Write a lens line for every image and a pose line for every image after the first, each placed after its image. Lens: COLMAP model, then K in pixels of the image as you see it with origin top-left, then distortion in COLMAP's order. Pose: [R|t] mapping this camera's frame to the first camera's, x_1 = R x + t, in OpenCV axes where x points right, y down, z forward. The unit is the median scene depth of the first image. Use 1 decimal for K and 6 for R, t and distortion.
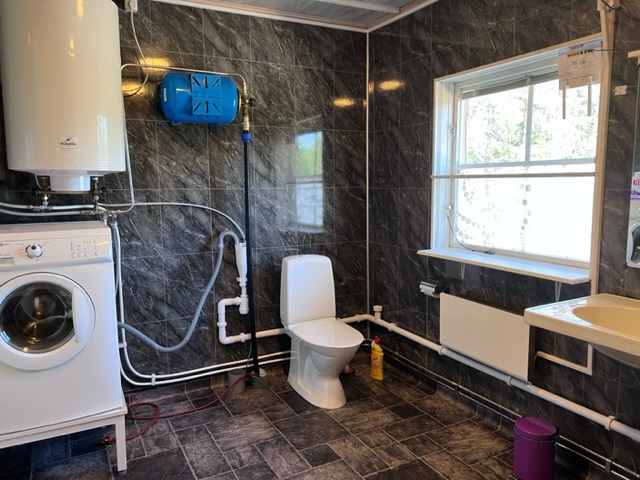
lens RADIAL K [[487.7, 0, 320.5], [0, 487.7, 238.6], [0, 0, 1]] dist [0.000205, 0.000036]
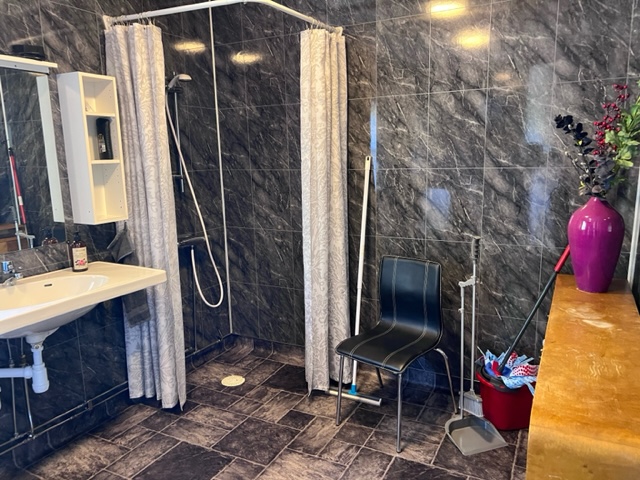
lens RADIAL K [[487.7, 0, 321.1], [0, 487.7, 241.5], [0, 0, 1]] dist [0.000205, 0.000036]
pose [[-0.552522, -0.126556, 0.823834, -0.850270], [0.123475, 0.965072, 0.231064, -0.176520], [-0.824302, 0.229391, -0.517597, 1.385737]]
